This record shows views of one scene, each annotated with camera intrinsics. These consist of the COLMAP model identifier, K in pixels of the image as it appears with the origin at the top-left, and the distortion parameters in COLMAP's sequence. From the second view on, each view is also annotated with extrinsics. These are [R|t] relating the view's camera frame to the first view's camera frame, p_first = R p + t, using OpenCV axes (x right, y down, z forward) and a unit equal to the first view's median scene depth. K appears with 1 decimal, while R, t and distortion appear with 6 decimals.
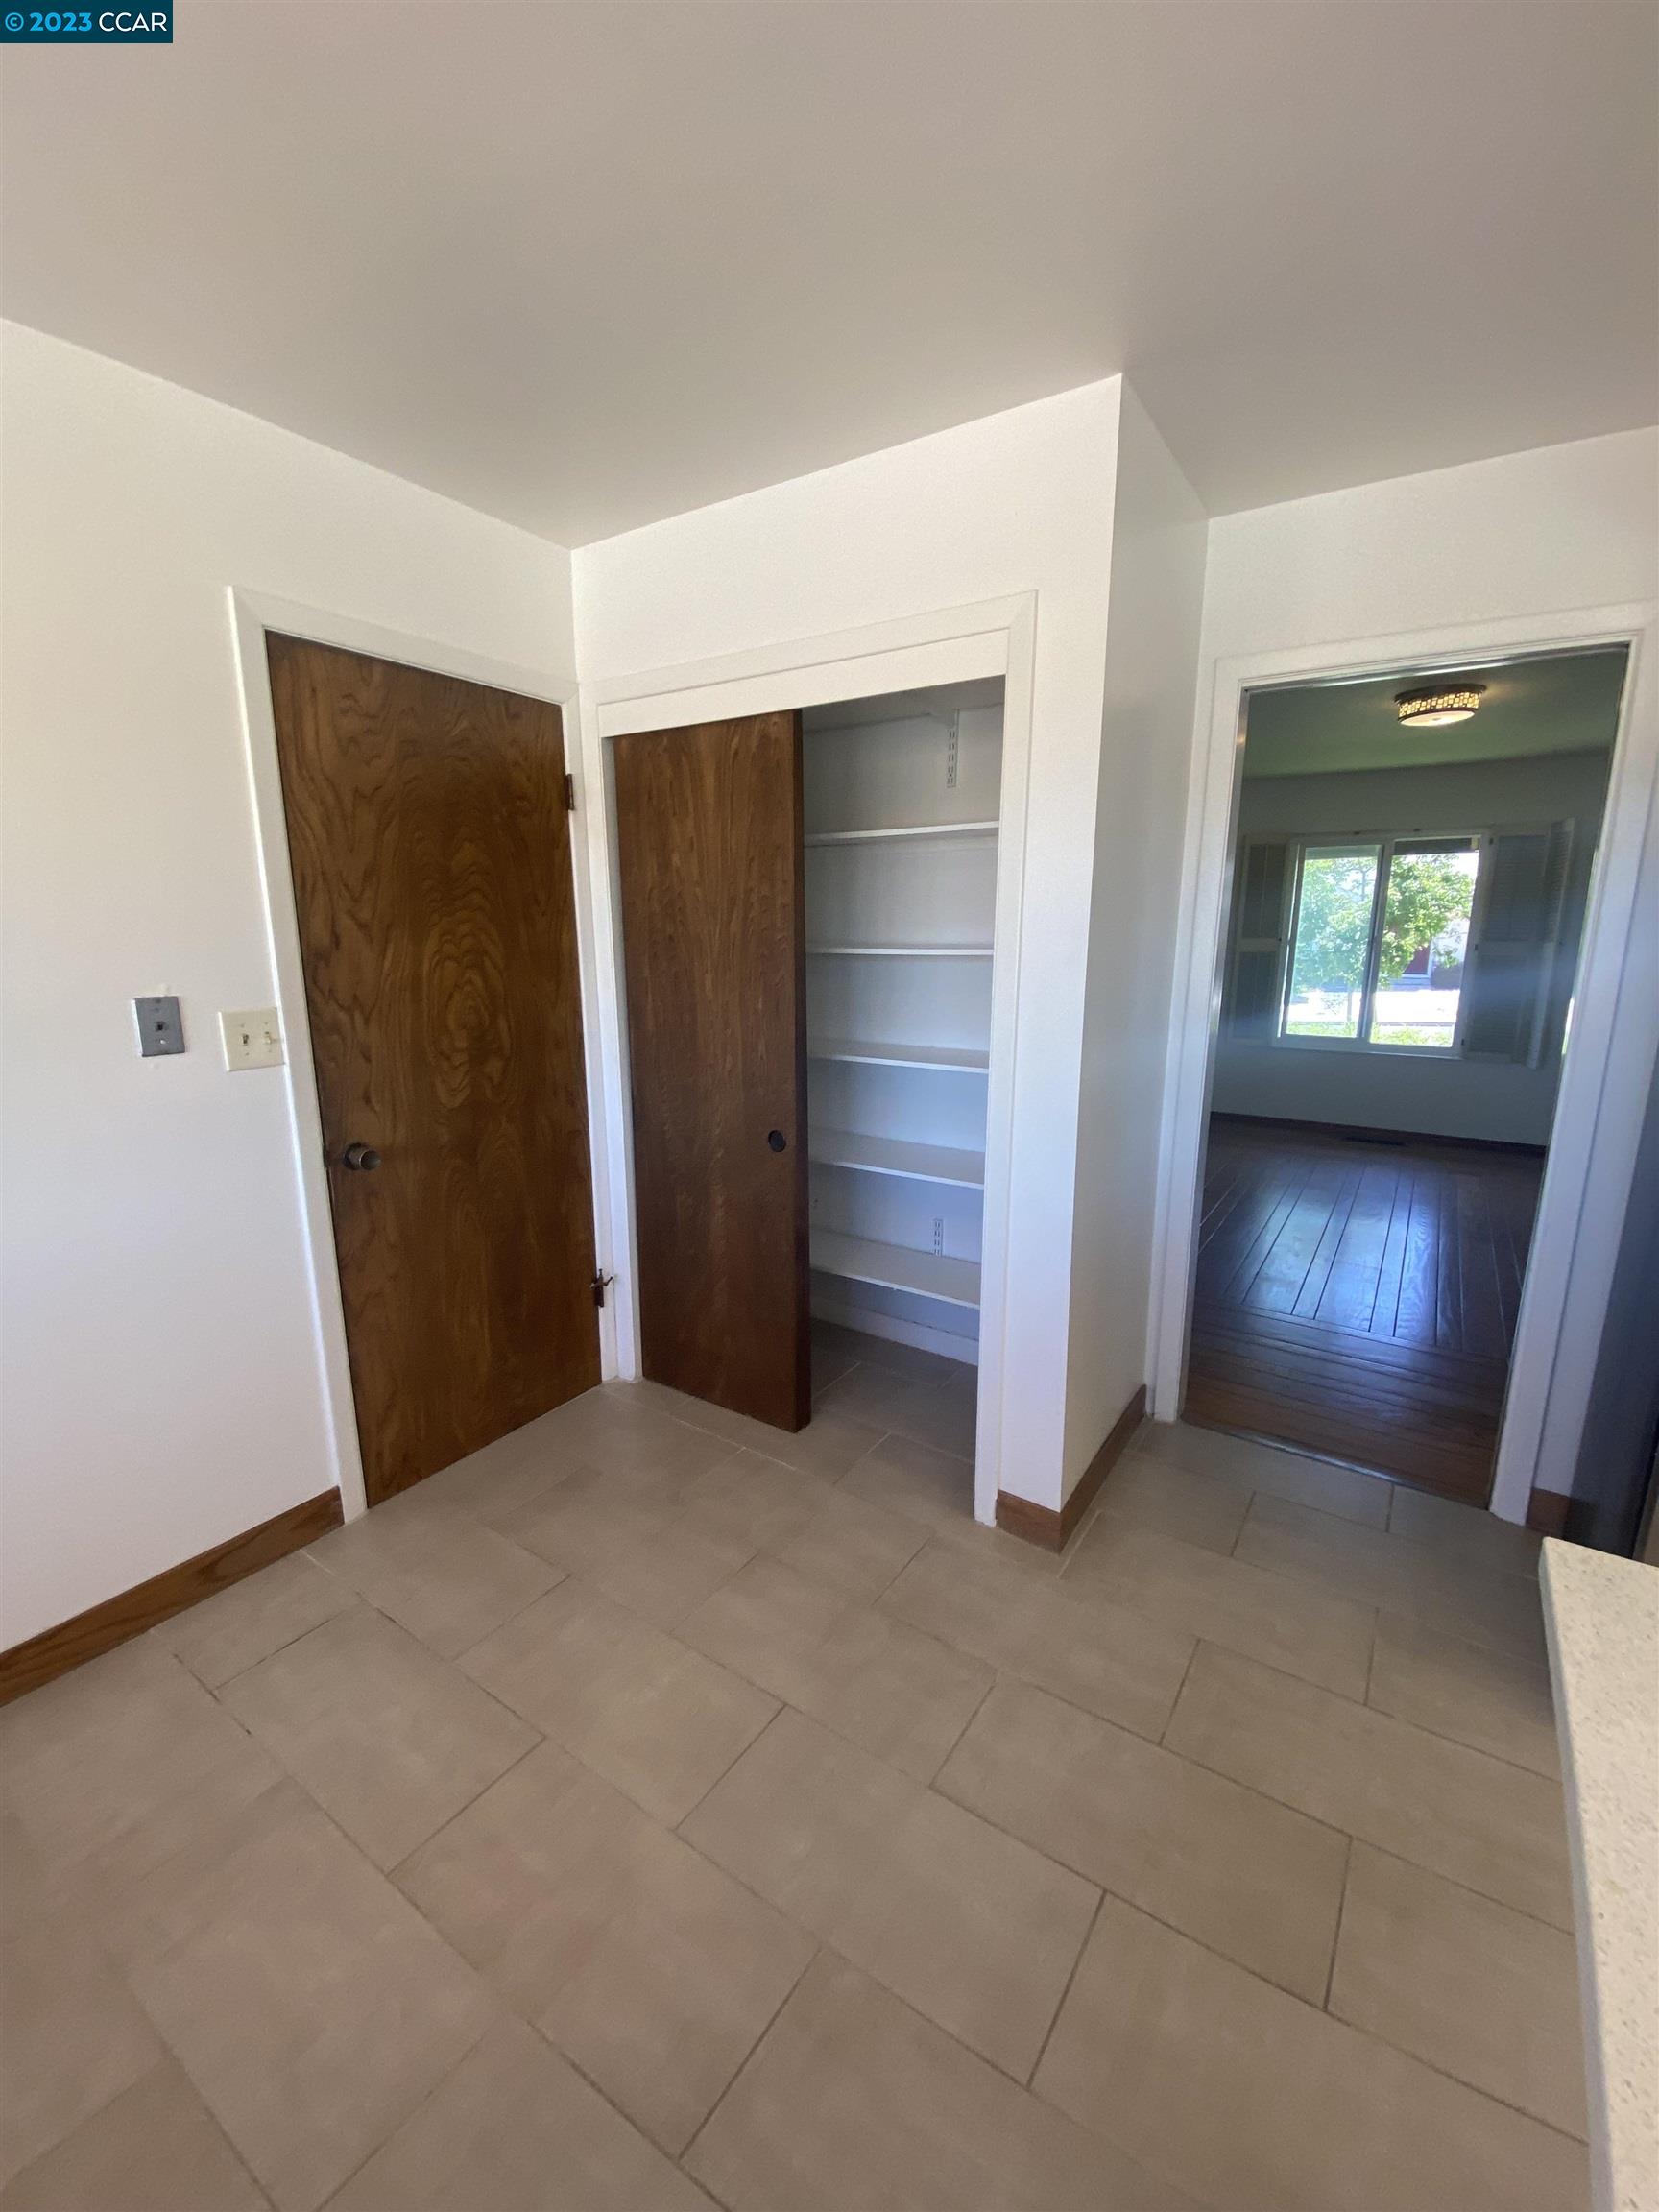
lens RADIAL K [[894.8, 0, 834.9], [0, 894.8, 1111.9], [0, 0, 1]] dist [0.012784, -0.014875]
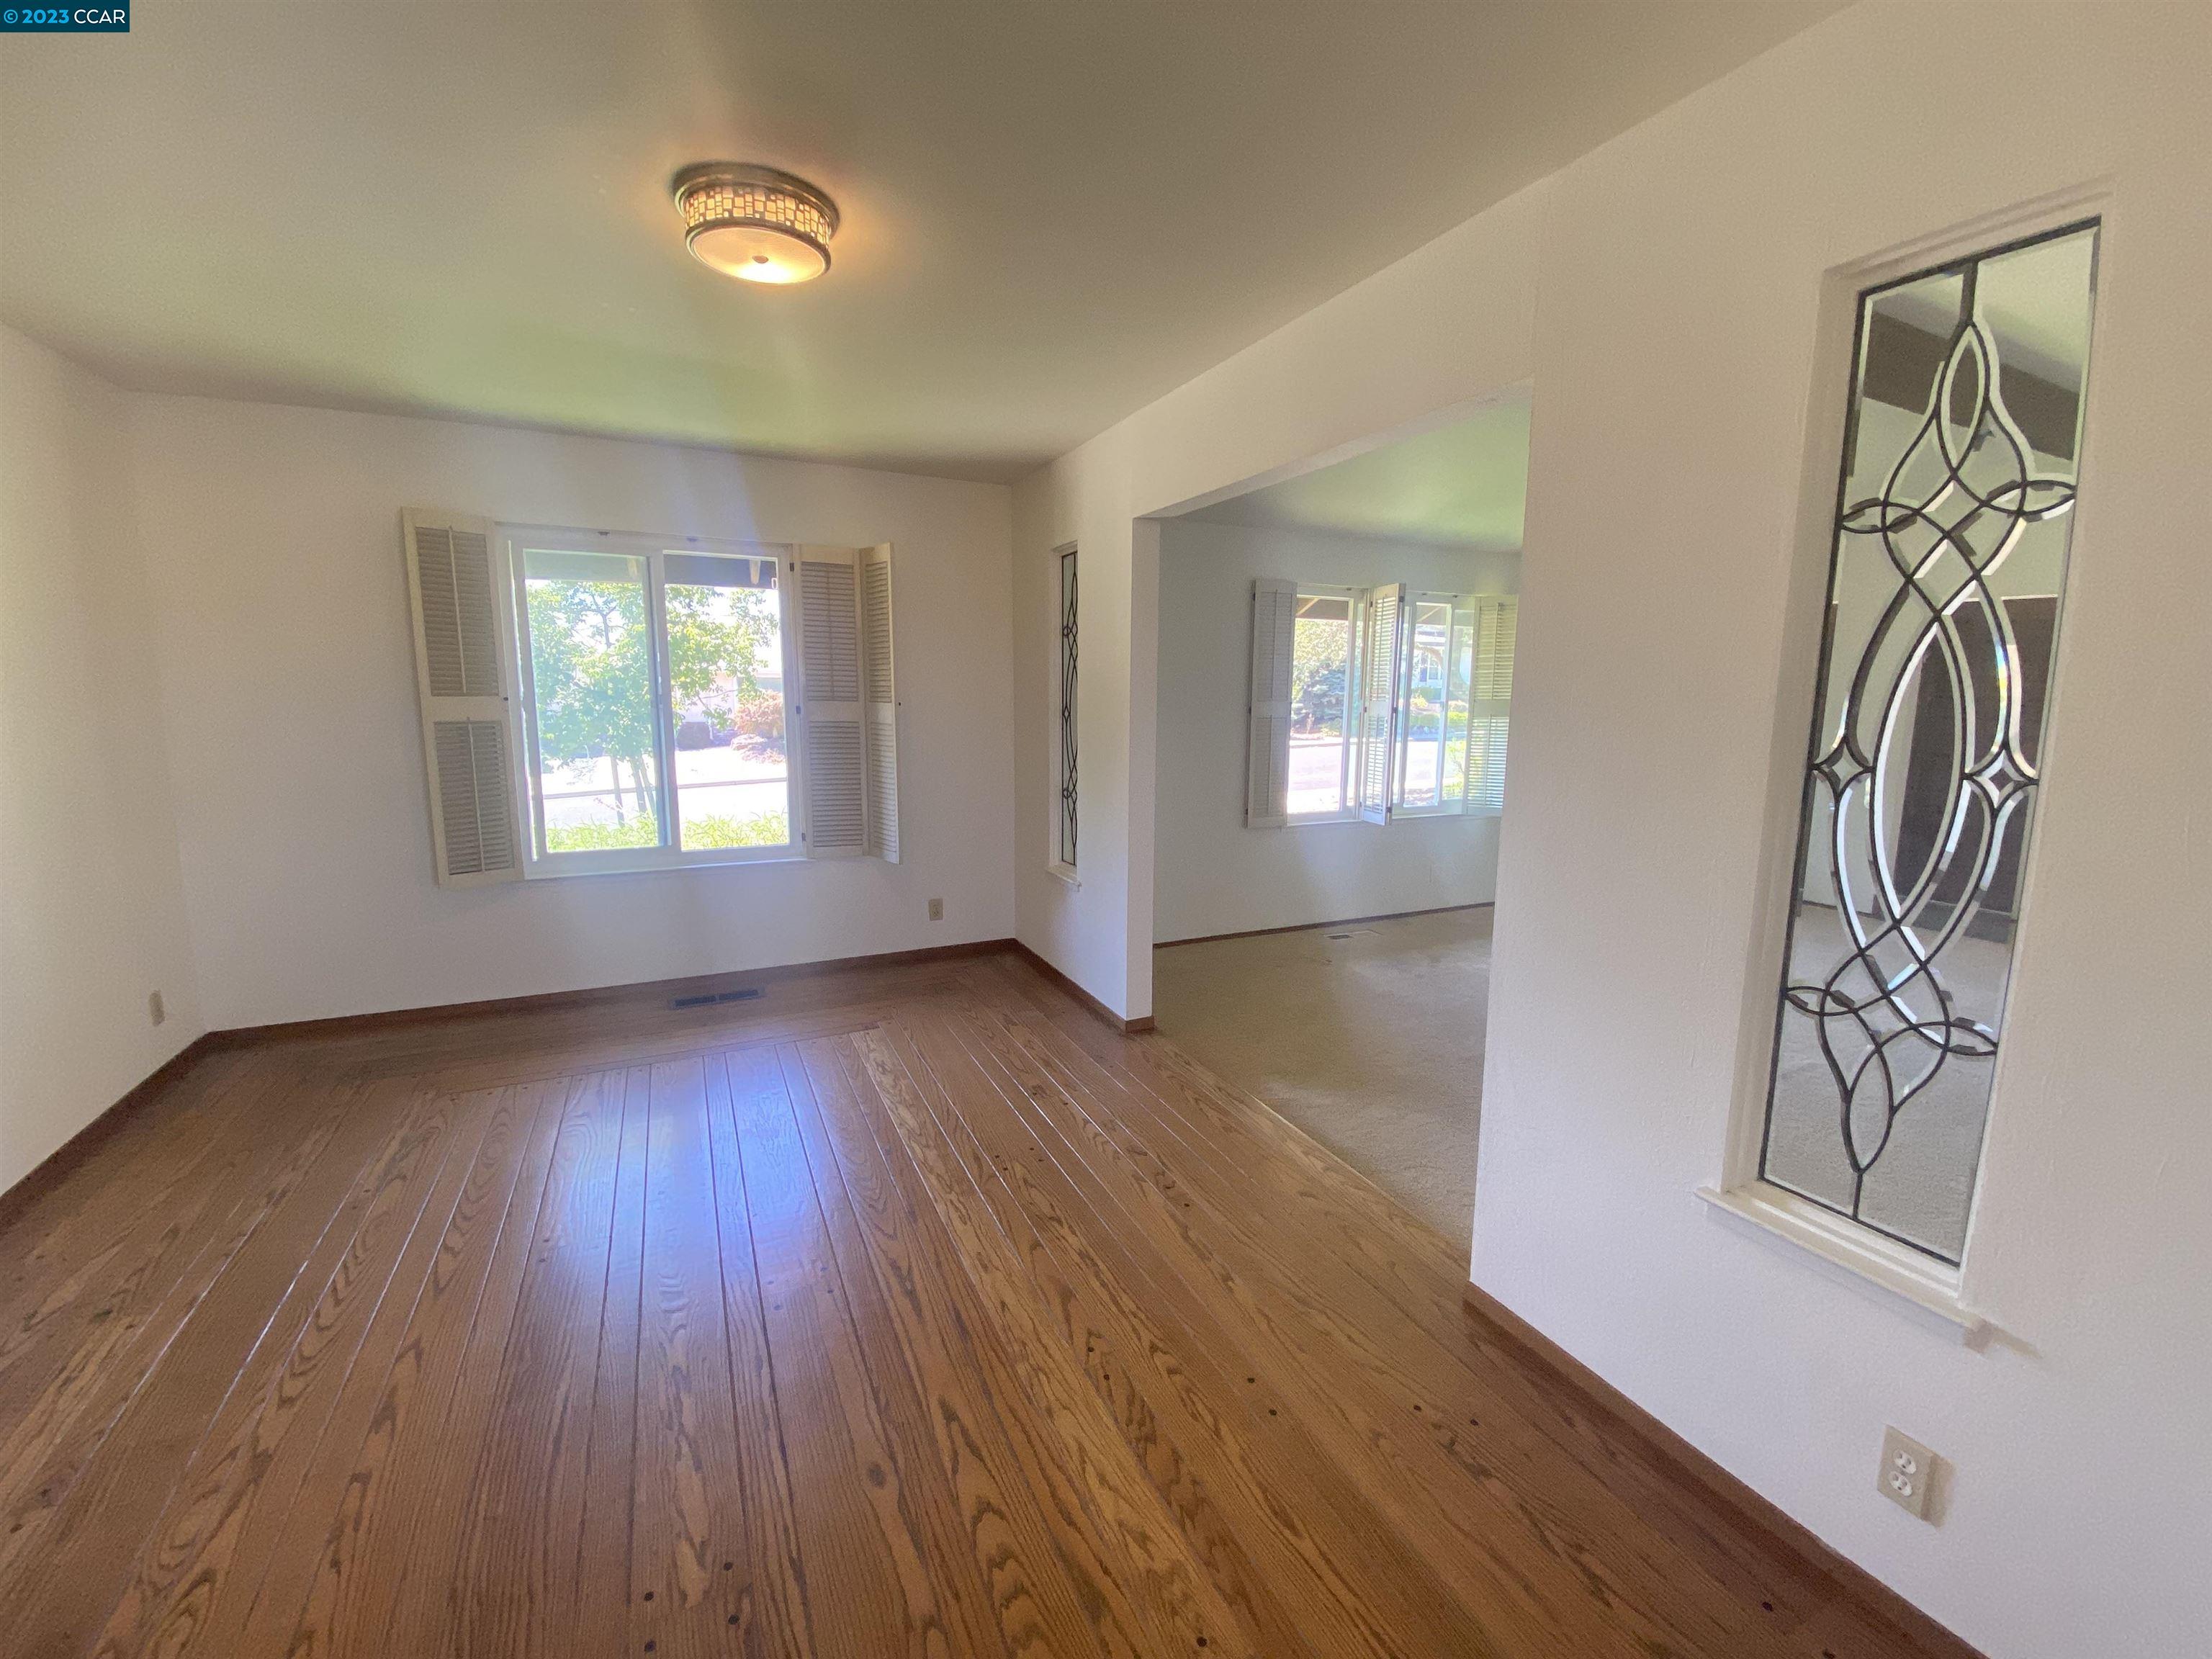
lens RADIAL K [[894.8, 0, 1125.5], [0, 894.8, 822.0], [0, 0, 1]] dist [0.012784, -0.014875]
pose [[0.495629, -0.121986, 0.859925, 0.184597], [0.166095, 0.985127, 0.044015, -0.072239], [-0.852505, 0.121015, 0.508519, 0.368995]]
